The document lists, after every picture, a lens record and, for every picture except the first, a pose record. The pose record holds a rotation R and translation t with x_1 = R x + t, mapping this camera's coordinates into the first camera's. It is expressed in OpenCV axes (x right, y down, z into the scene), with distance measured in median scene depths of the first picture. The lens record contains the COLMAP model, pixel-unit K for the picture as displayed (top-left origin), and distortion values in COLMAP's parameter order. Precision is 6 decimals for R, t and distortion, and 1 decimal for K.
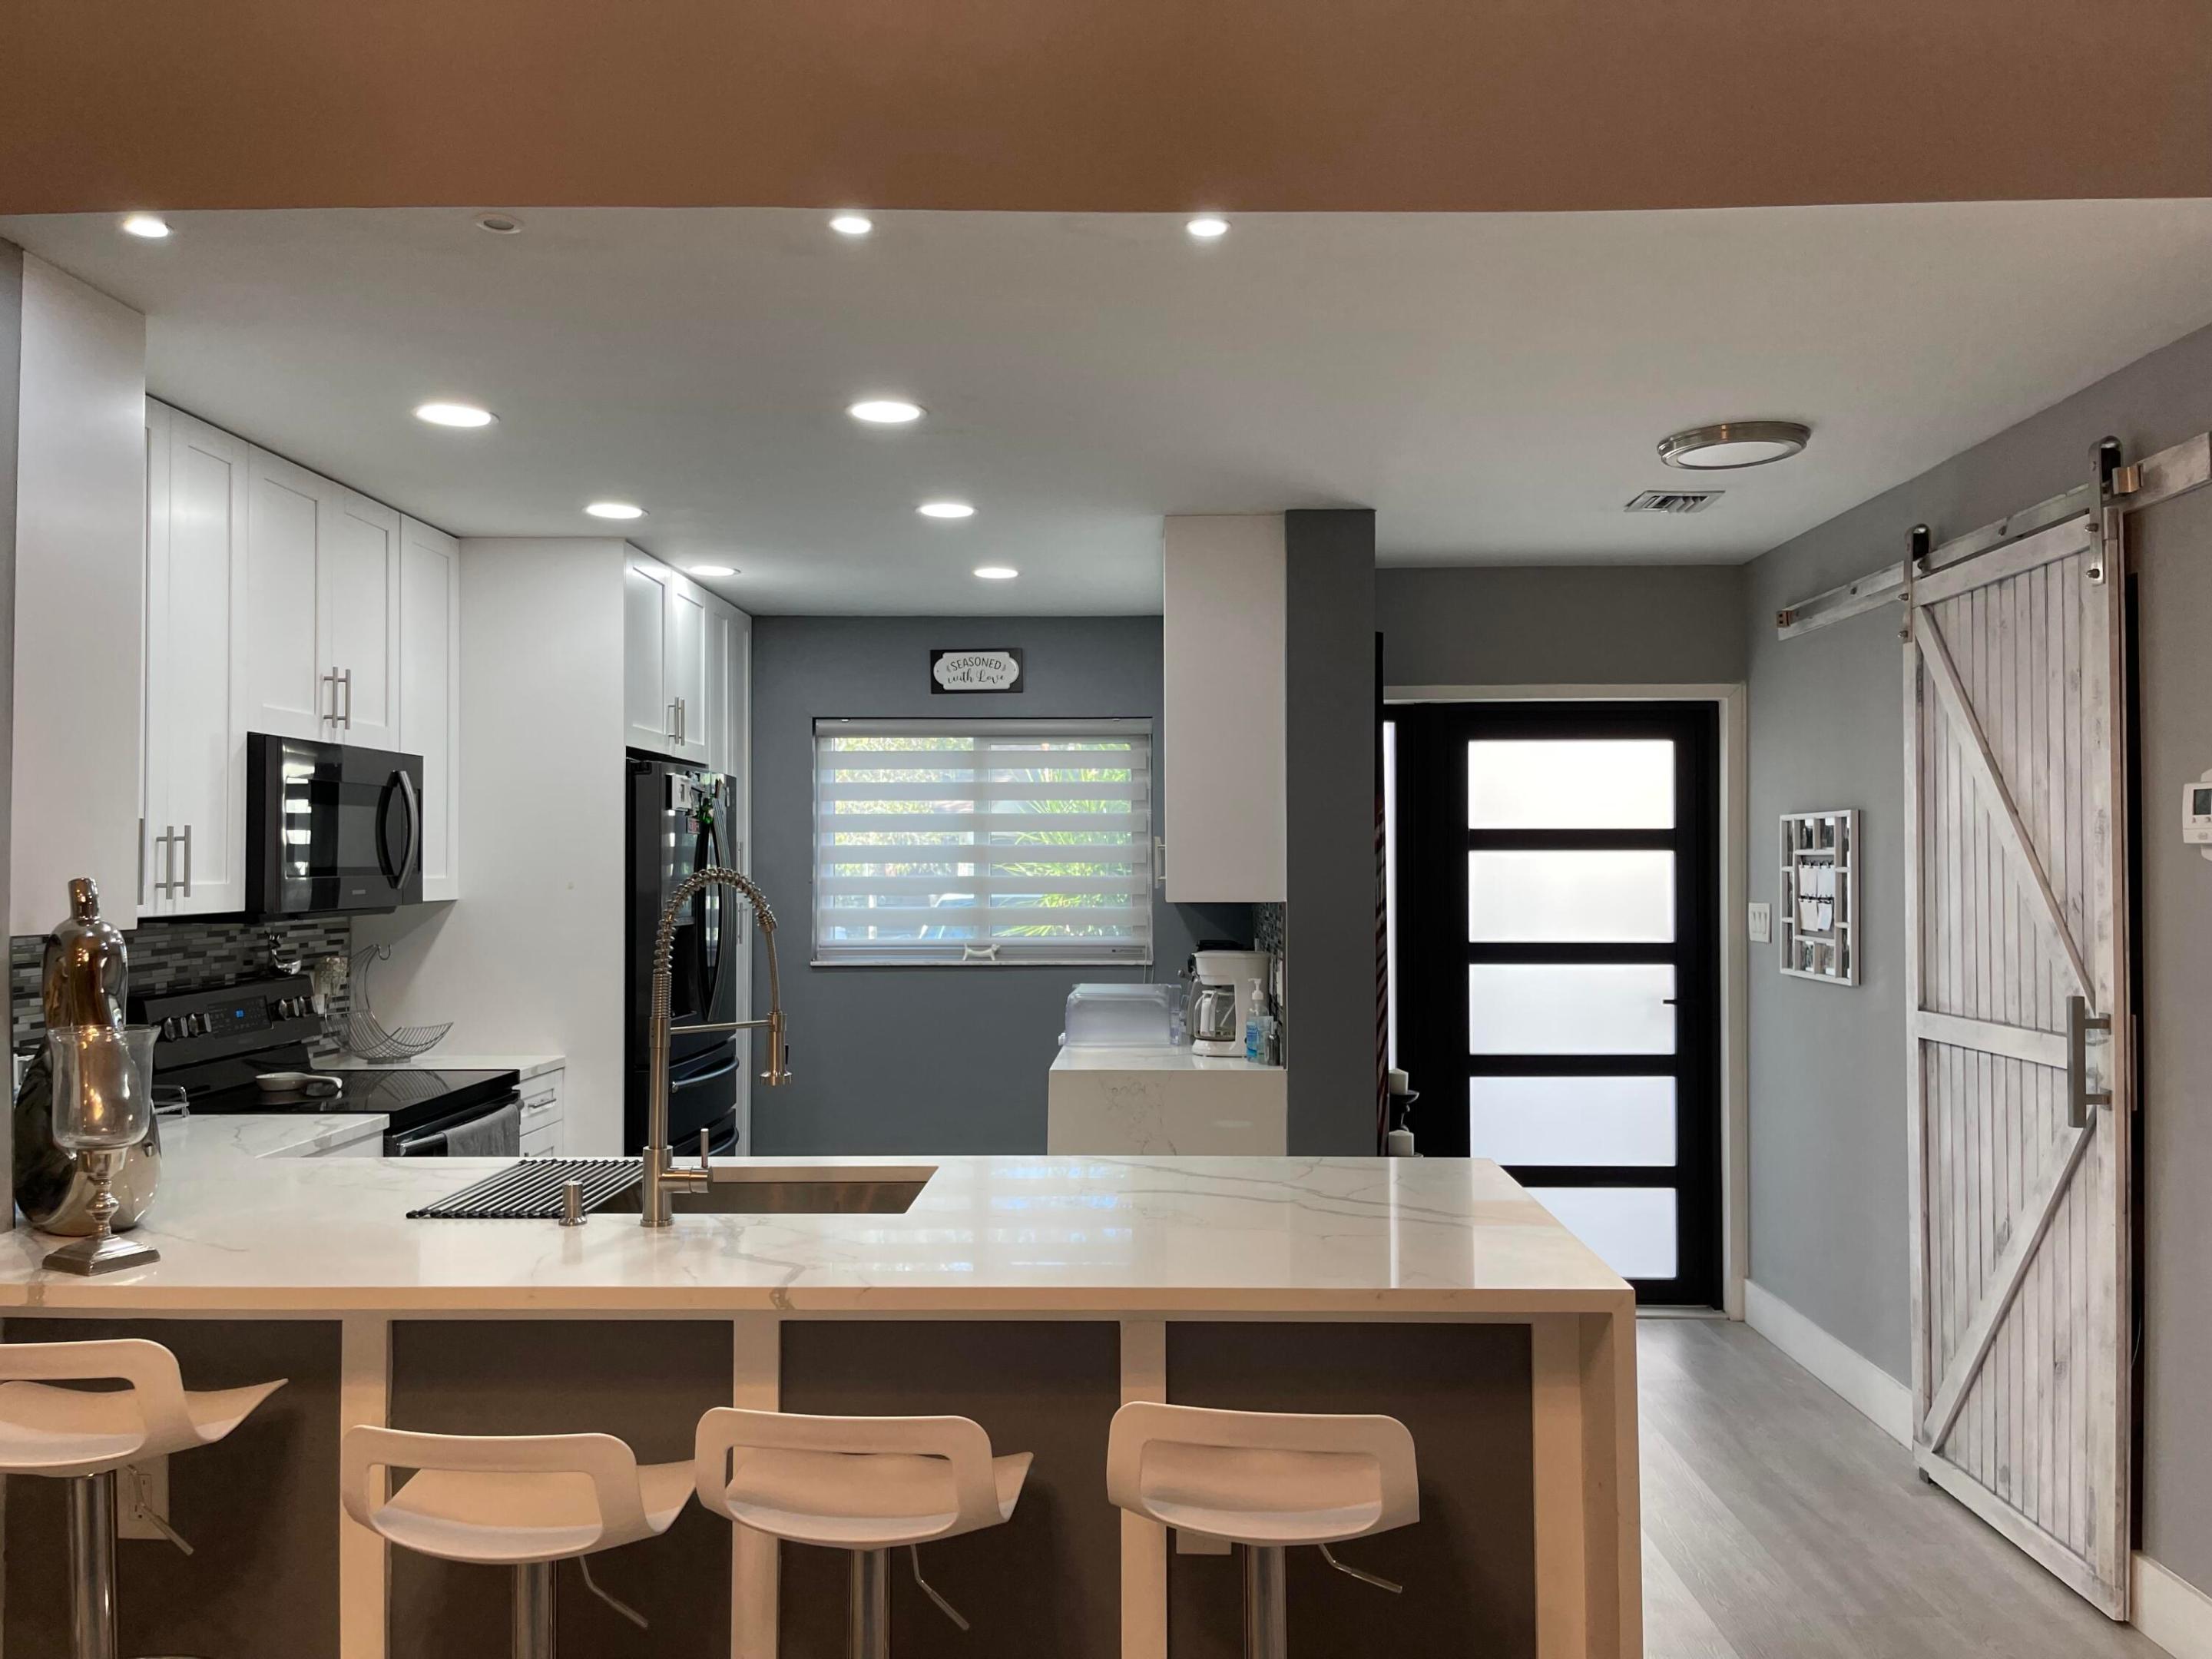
lens RADIAL K [[1683.8, 0, 1116.5], [0, 1683.8, 830.7], [0, 0, 1]] dist [0.057860, -0.053933]
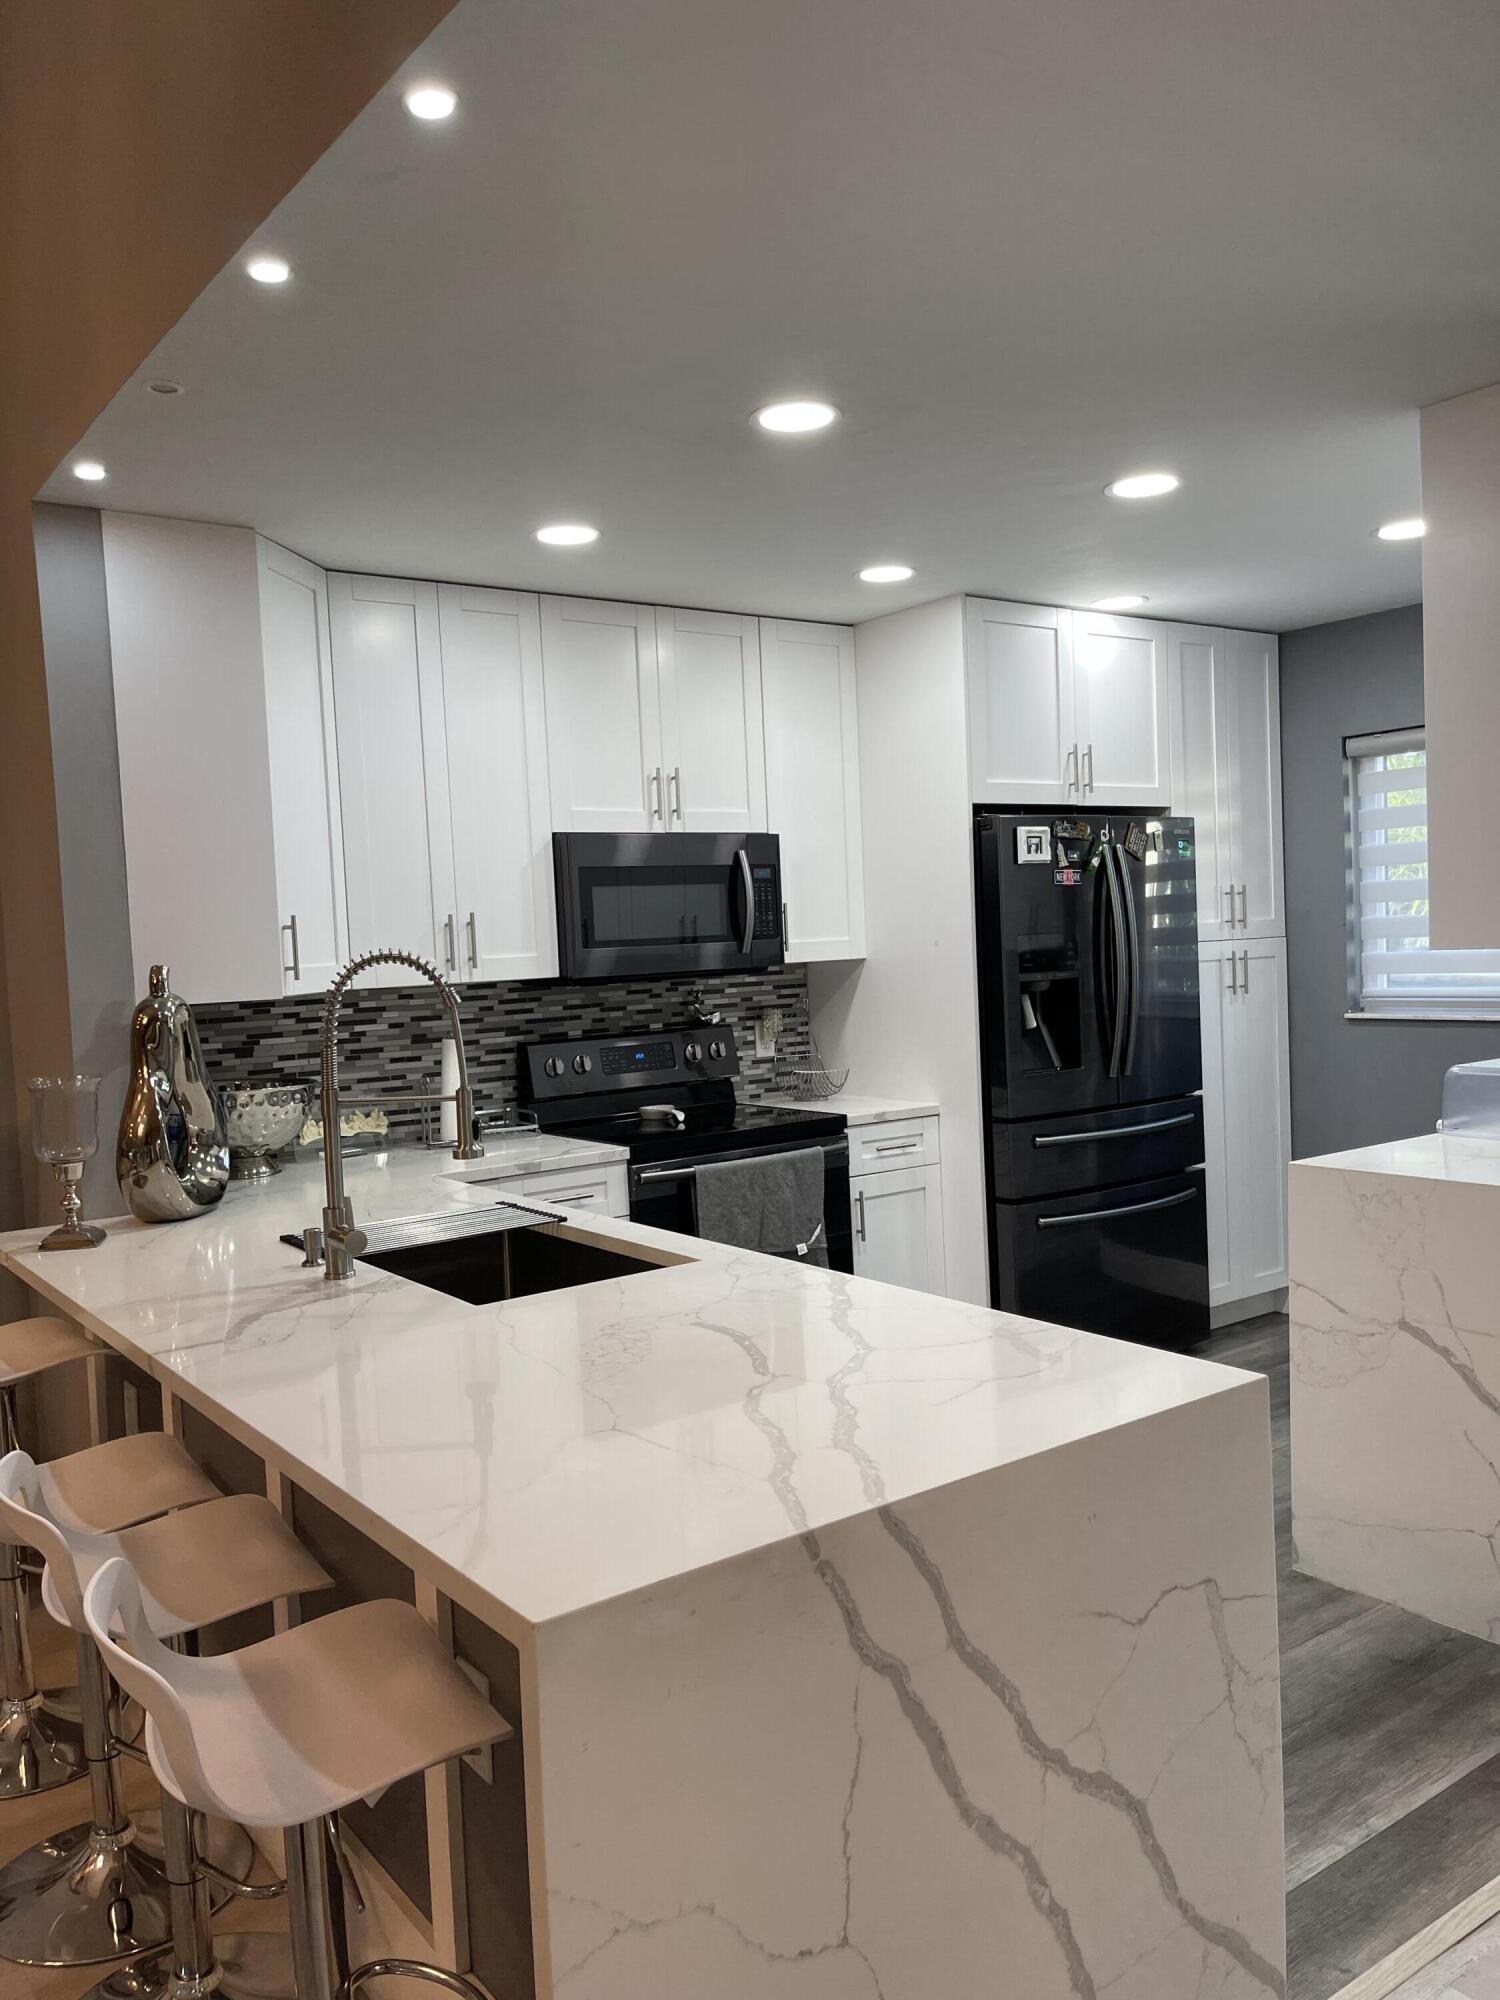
lens RADIAL K [[1522.5, 0, 728.9], [0, 1522.5, 1015.8], [0, 0, 1]] dist [0.057860, -0.053933]
pose [[0.605136, 0.014060, -0.795998, 0.385725], [0.060528, 0.996138, 0.063611, 0.010153], [0.793818, -0.086674, 0.601947, 0.357941]]
